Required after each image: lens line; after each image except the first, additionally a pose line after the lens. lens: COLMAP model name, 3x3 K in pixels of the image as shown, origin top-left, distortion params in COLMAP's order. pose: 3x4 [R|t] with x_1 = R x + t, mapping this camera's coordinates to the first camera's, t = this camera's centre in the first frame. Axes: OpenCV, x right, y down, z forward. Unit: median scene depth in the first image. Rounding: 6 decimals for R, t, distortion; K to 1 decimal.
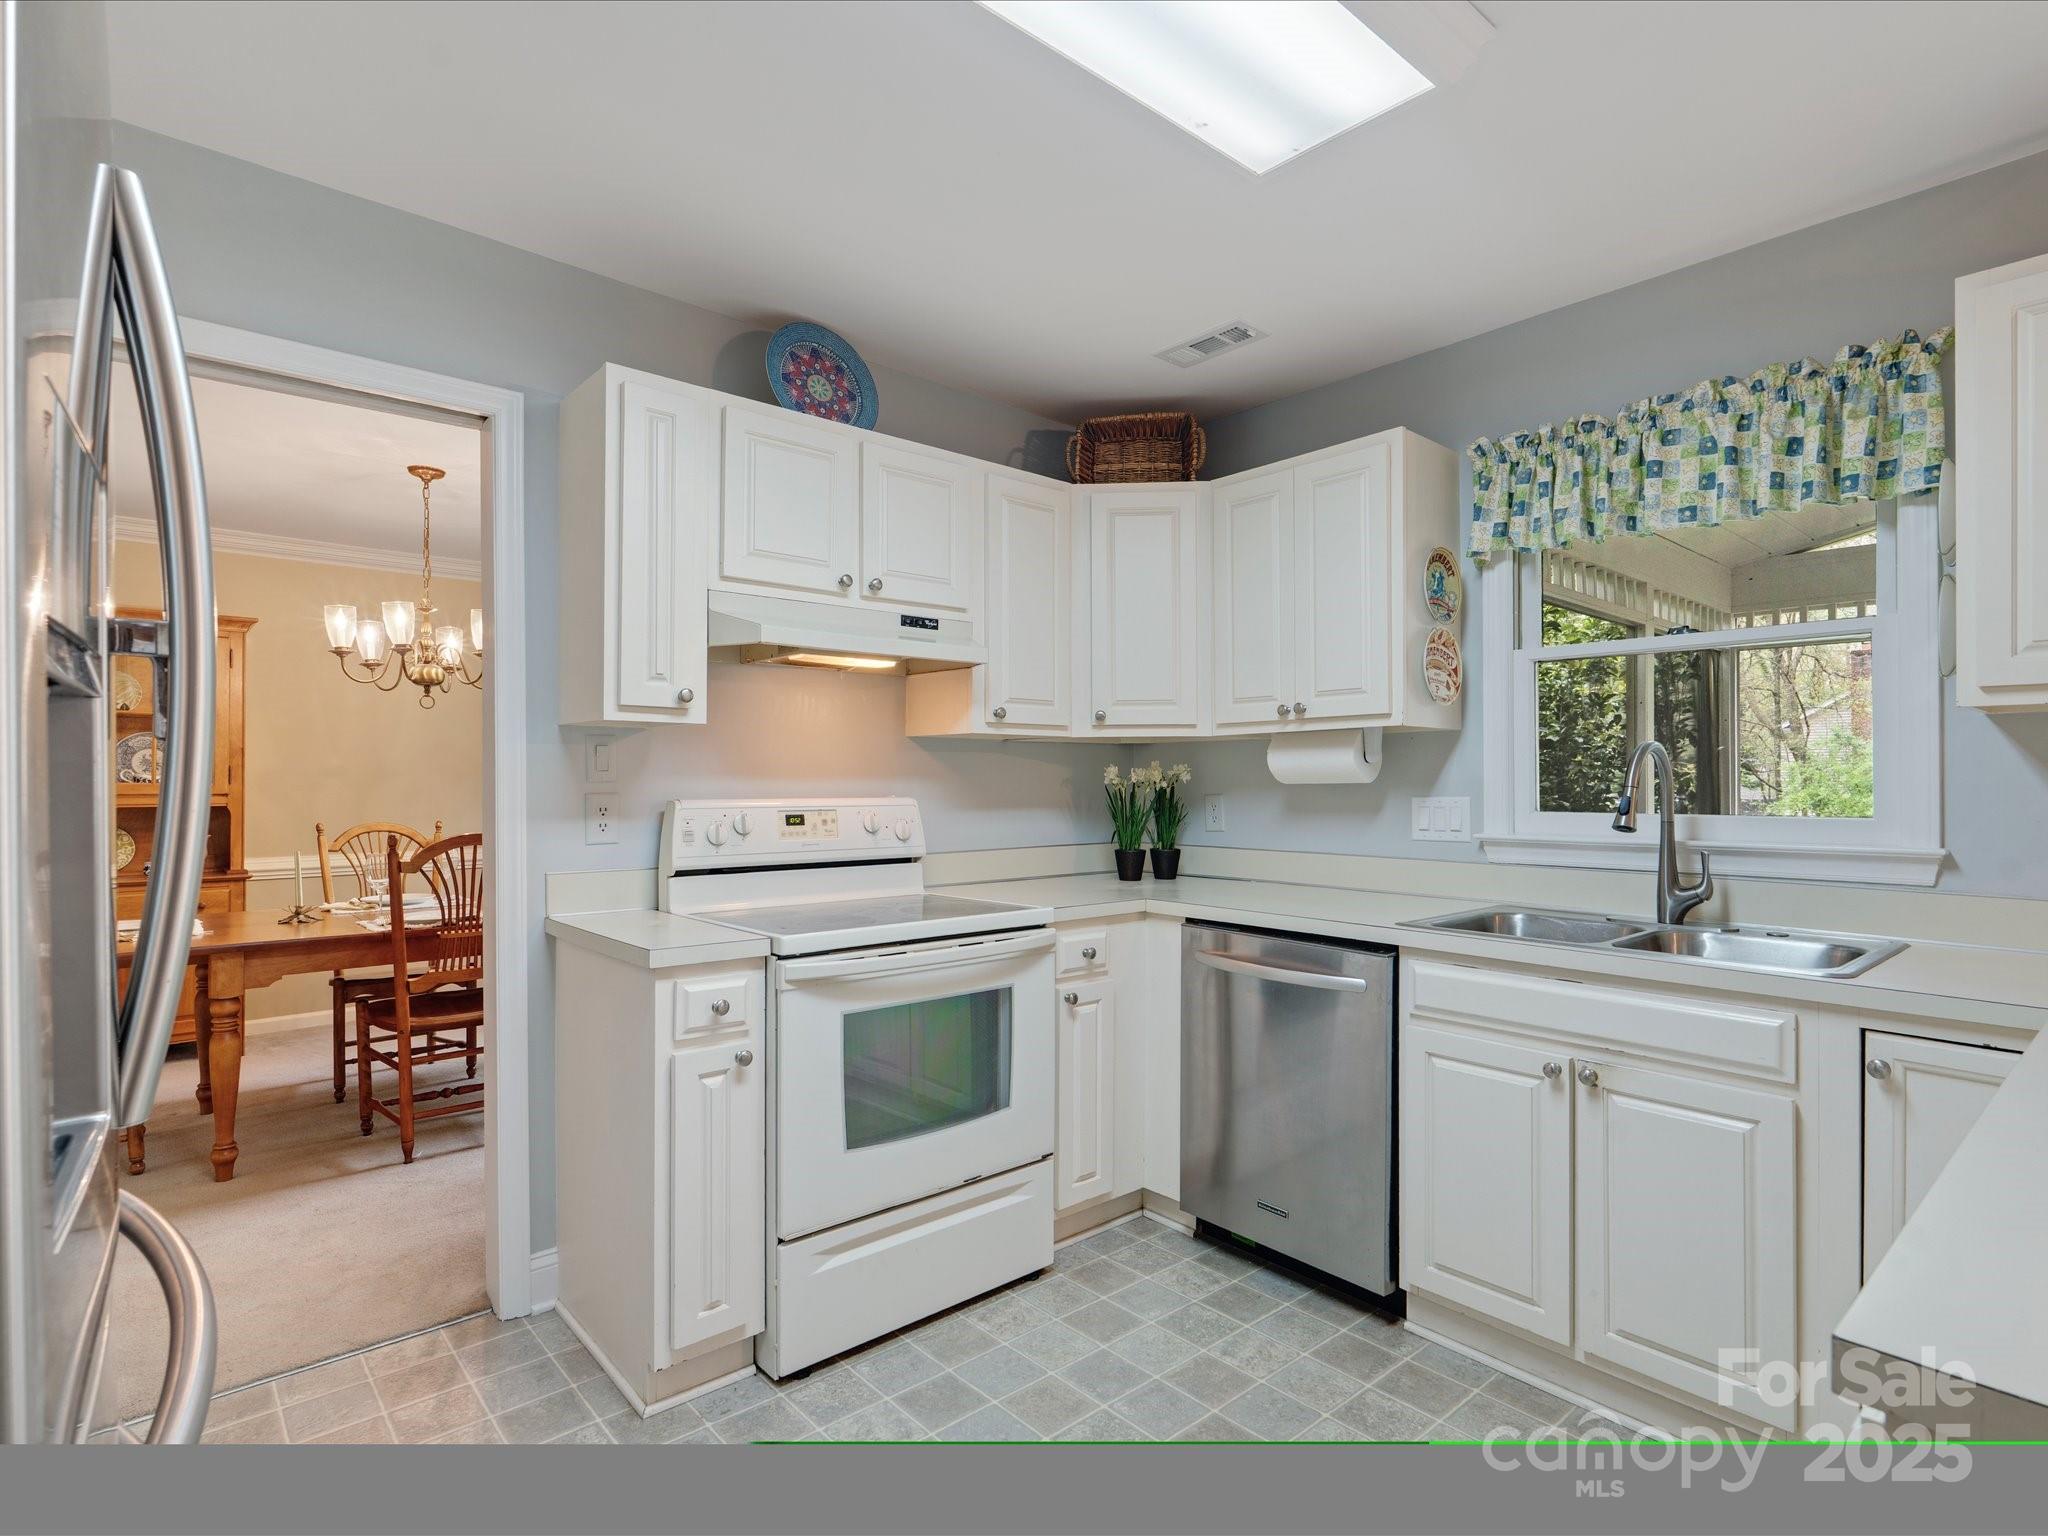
lens RADIAL K [[1011.4, 0, 1031.3], [0, 1011.4, 775.2], [0, 0, 1]] dist [-0.003242, 0.000268]
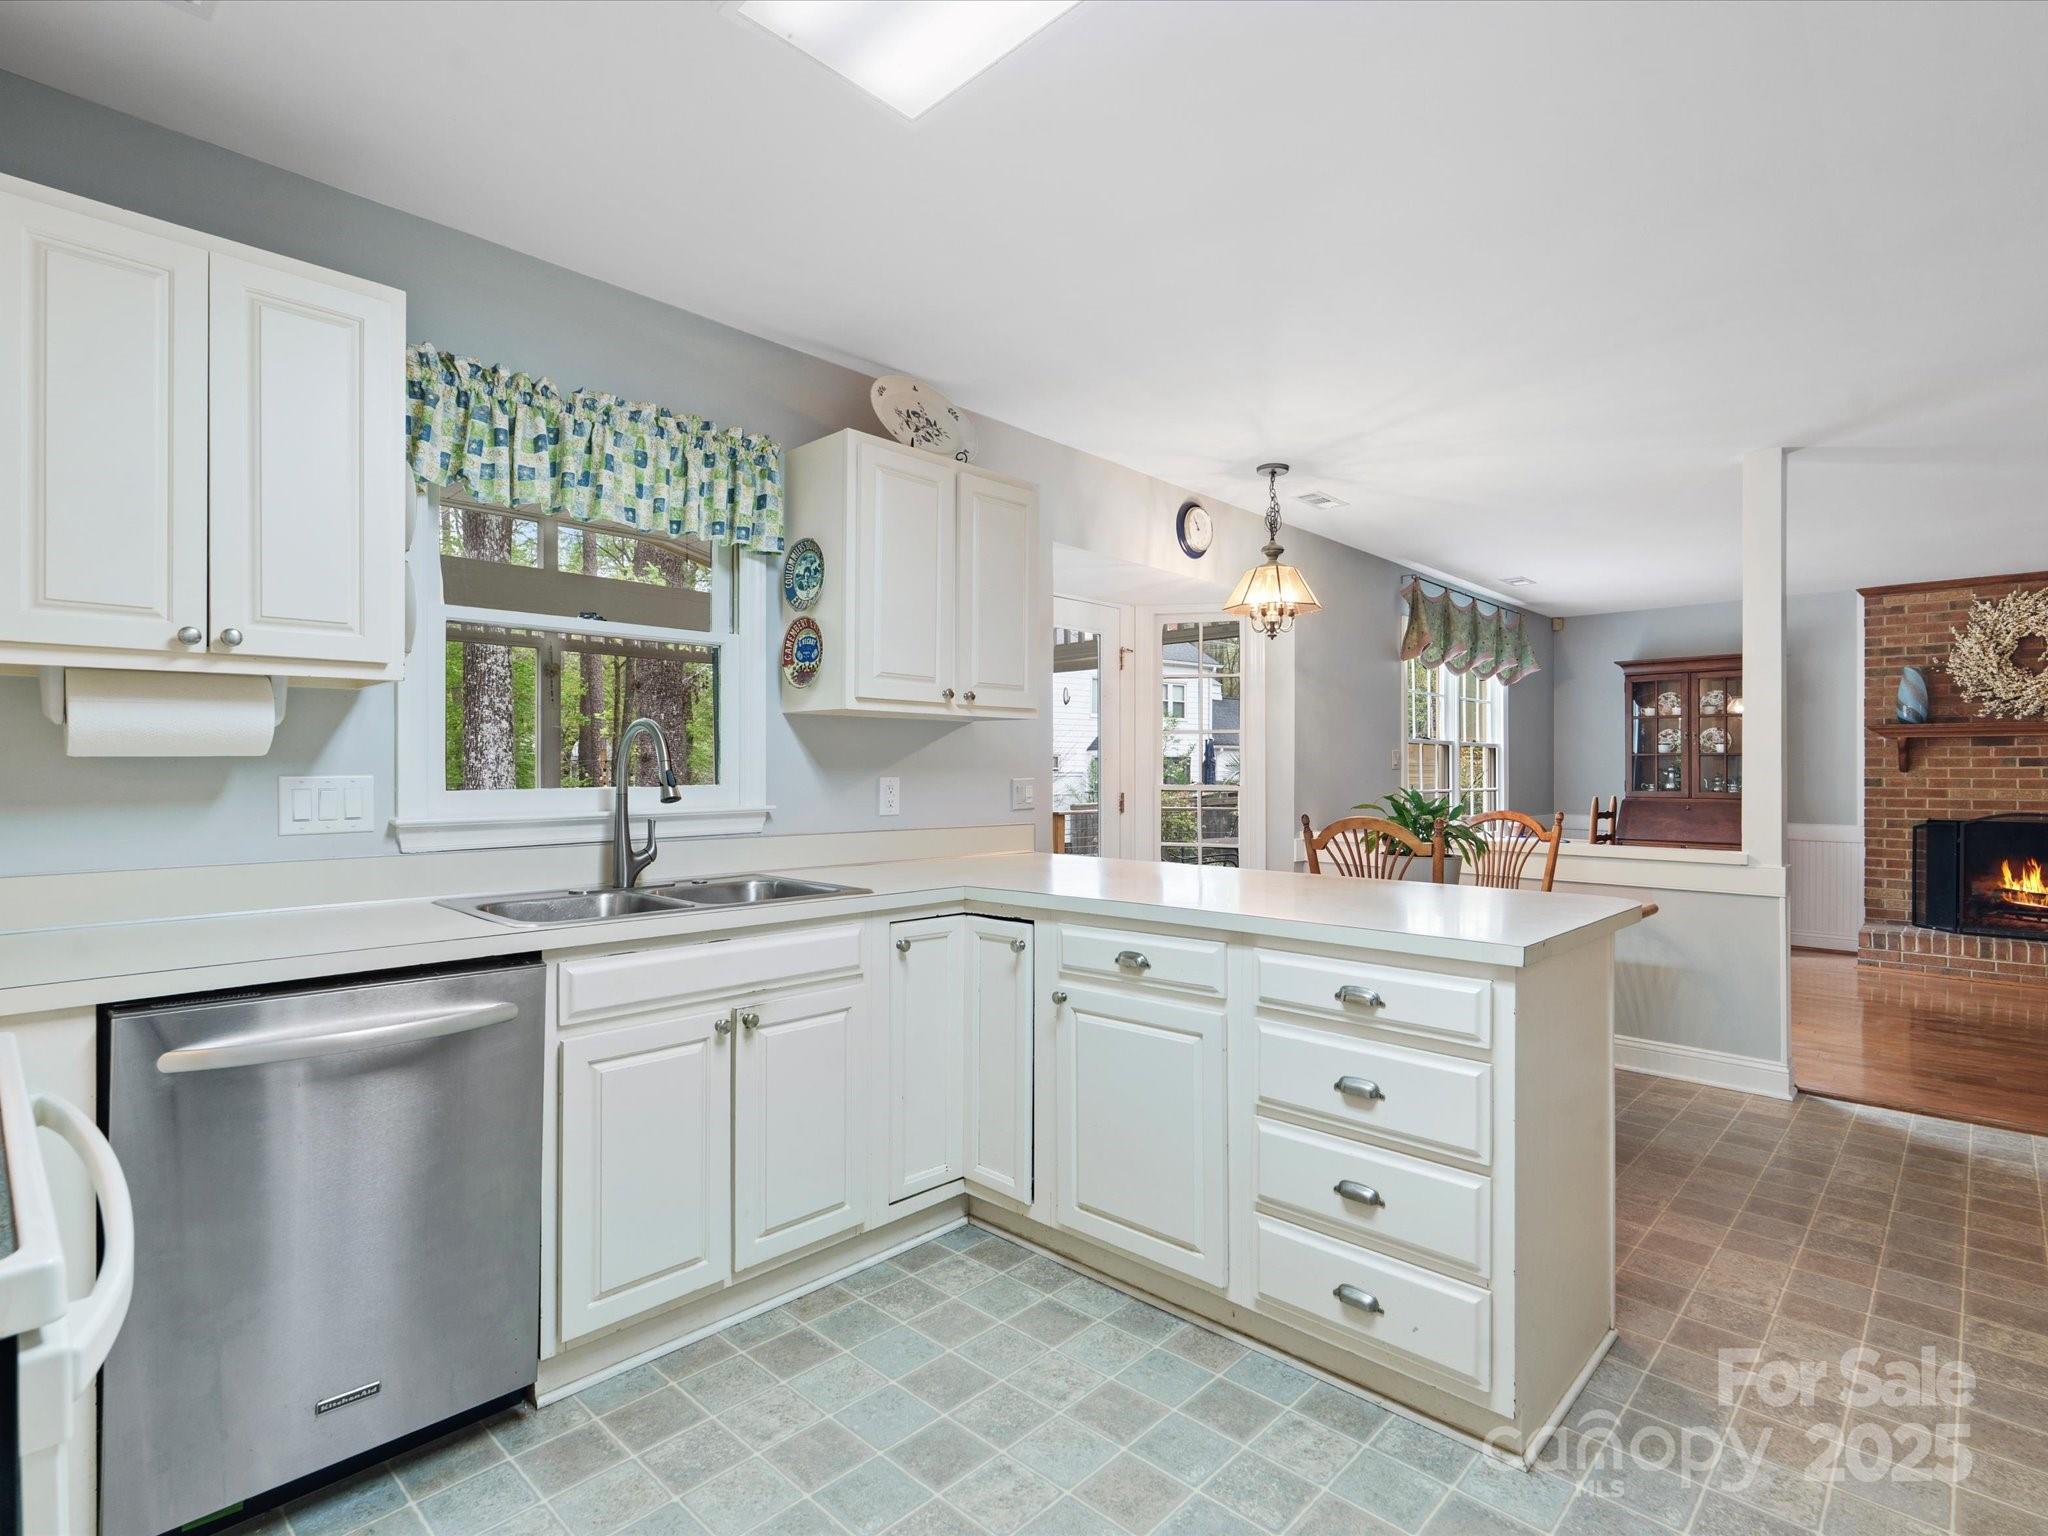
lens RADIAL K [[1011.4, 0, 1031.6], [0, 1011.4, 765.9], [0, 0, 1]] dist [-0.003242, 0.000268]
pose [[-0.082079, 0.001568, 0.996625, -0.433282], [-0.008061, 0.999965, -0.002237, 0.013270], [-0.996593, -0.008217, -0.082064, 0.580924]]
